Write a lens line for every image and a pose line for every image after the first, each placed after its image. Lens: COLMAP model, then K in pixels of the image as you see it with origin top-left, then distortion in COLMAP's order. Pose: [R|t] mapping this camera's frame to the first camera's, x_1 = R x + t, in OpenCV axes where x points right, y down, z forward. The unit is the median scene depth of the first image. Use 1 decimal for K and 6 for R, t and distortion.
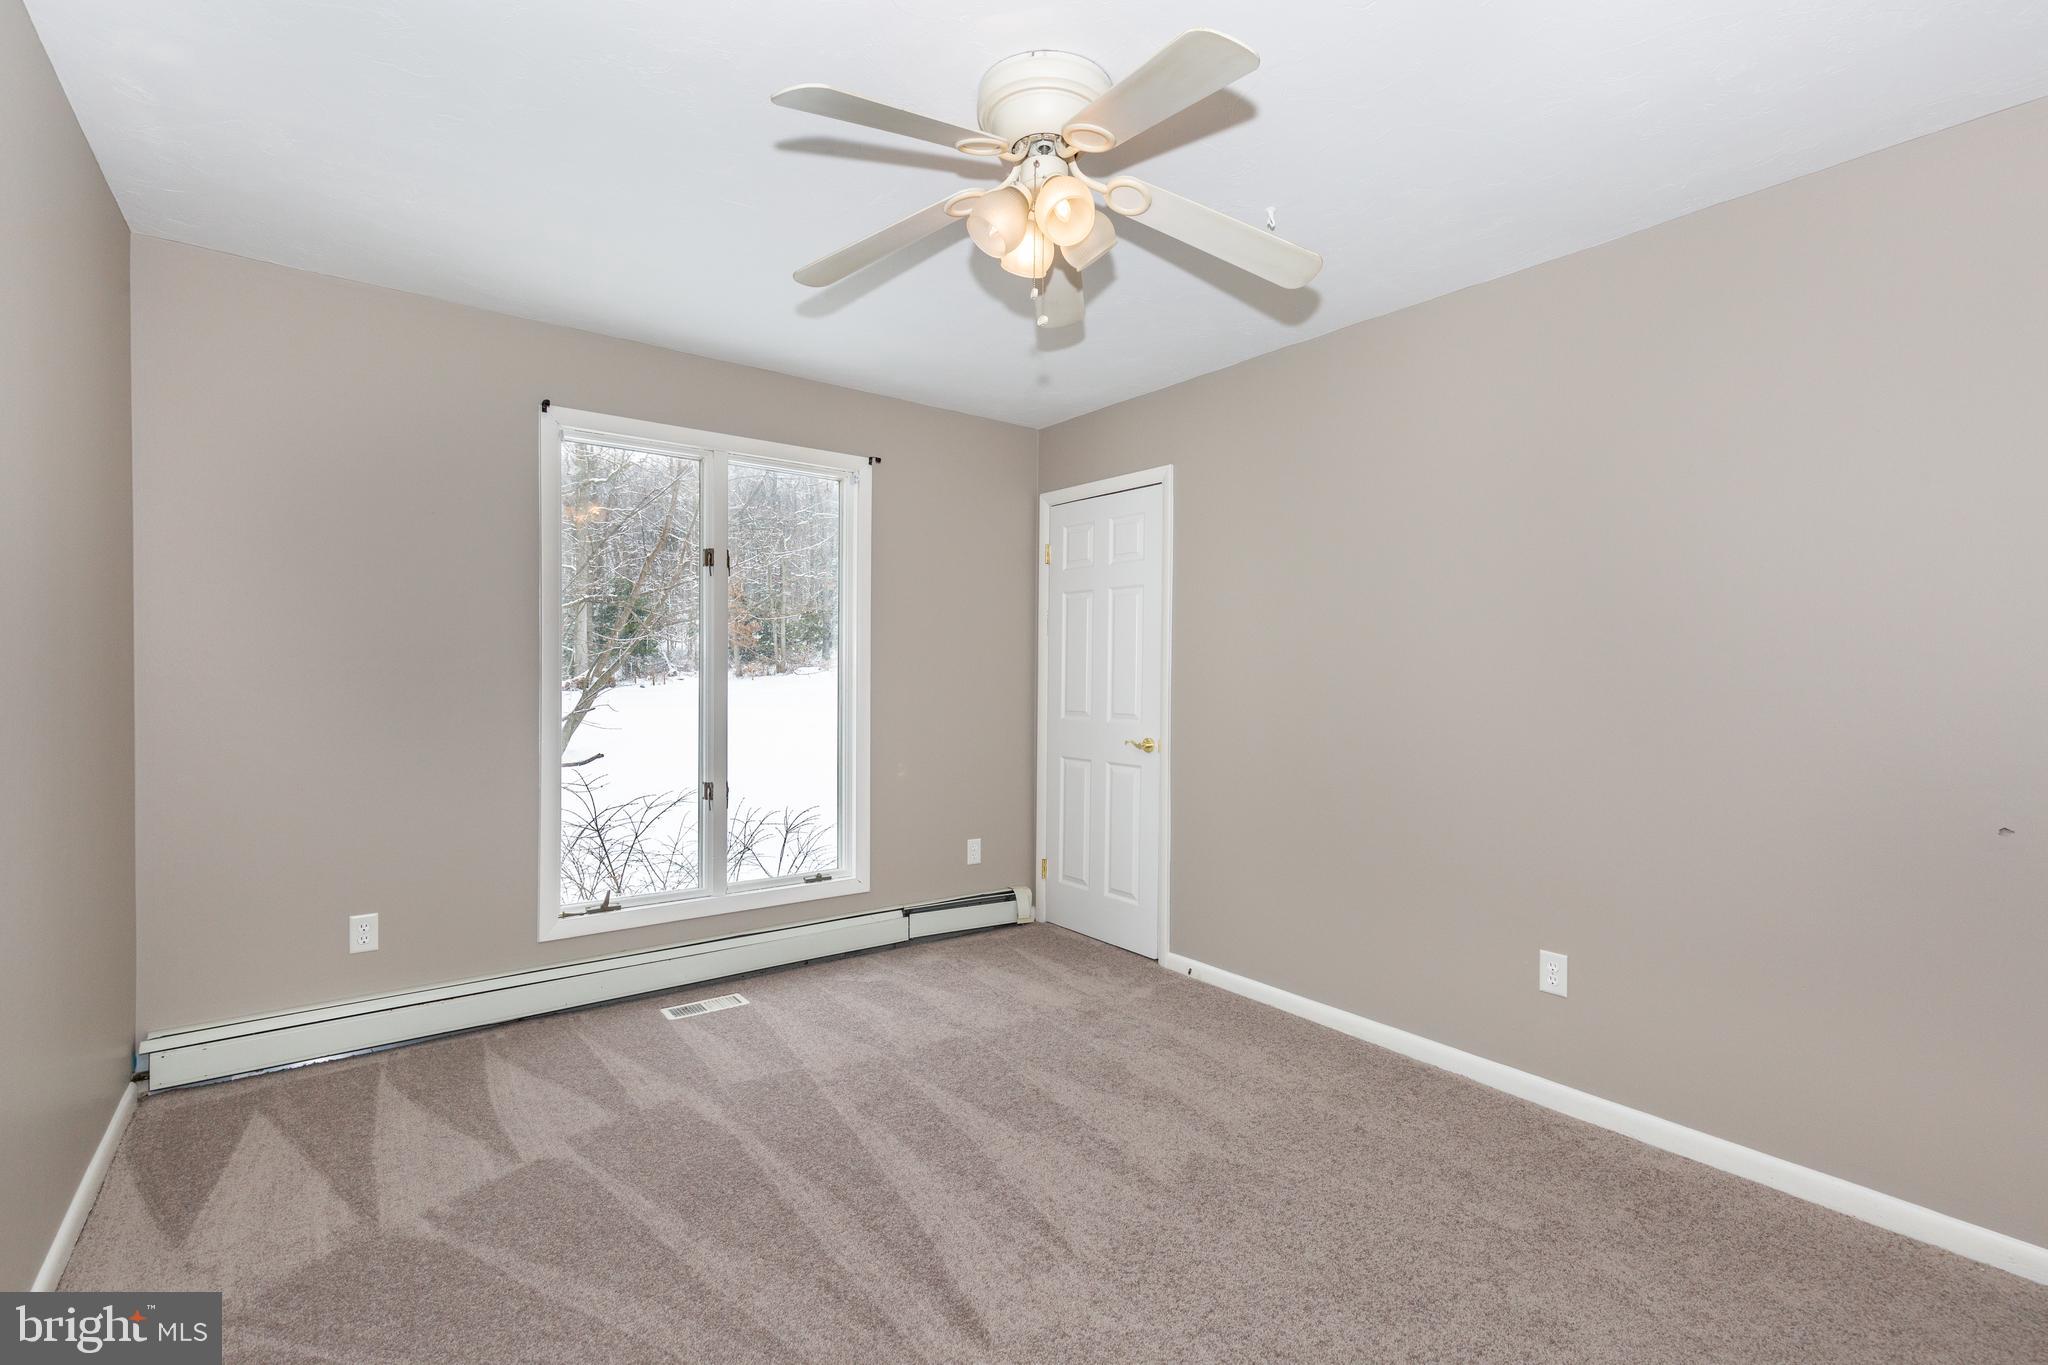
lens RADIAL K [[928.8, 0, 1011.0], [0, 928.8, 686.8], [0, 0, 1]] dist [0.009720, -0.003010]
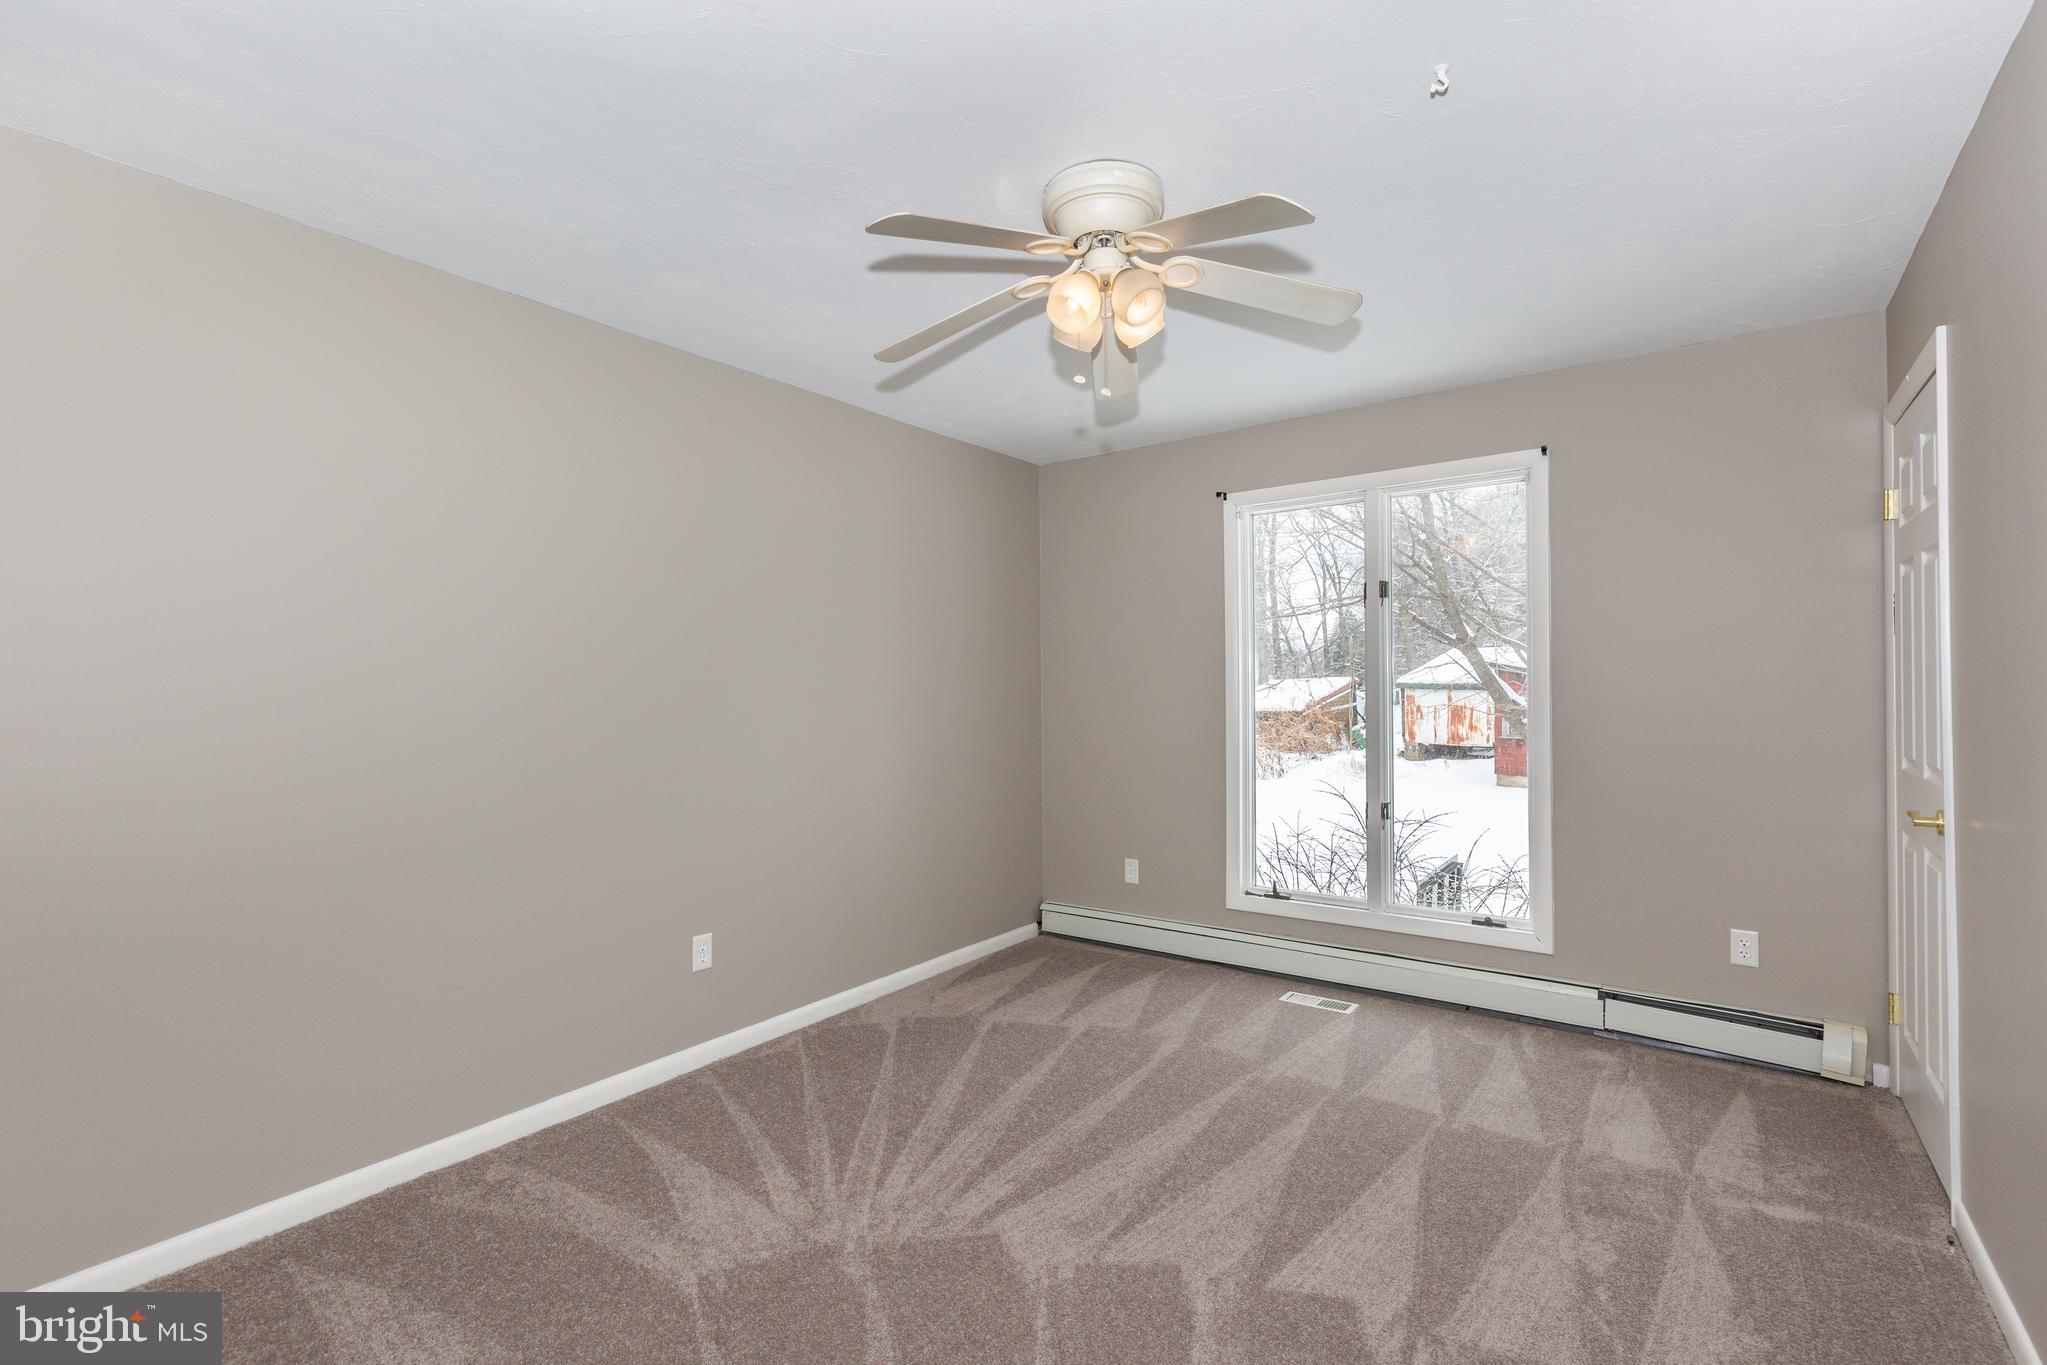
lens RADIAL K [[928.4, 0, 1007.3], [0, 928.4, 682.9], [0, 0, 1]] dist [0.009720, -0.003010]
pose [[0.286524, -0.010538, -0.958015, 0.623923], [0.001013, 0.999942, -0.010696, -0.025193], [0.958073, 0.002094, 0.286518, 0.322692]]
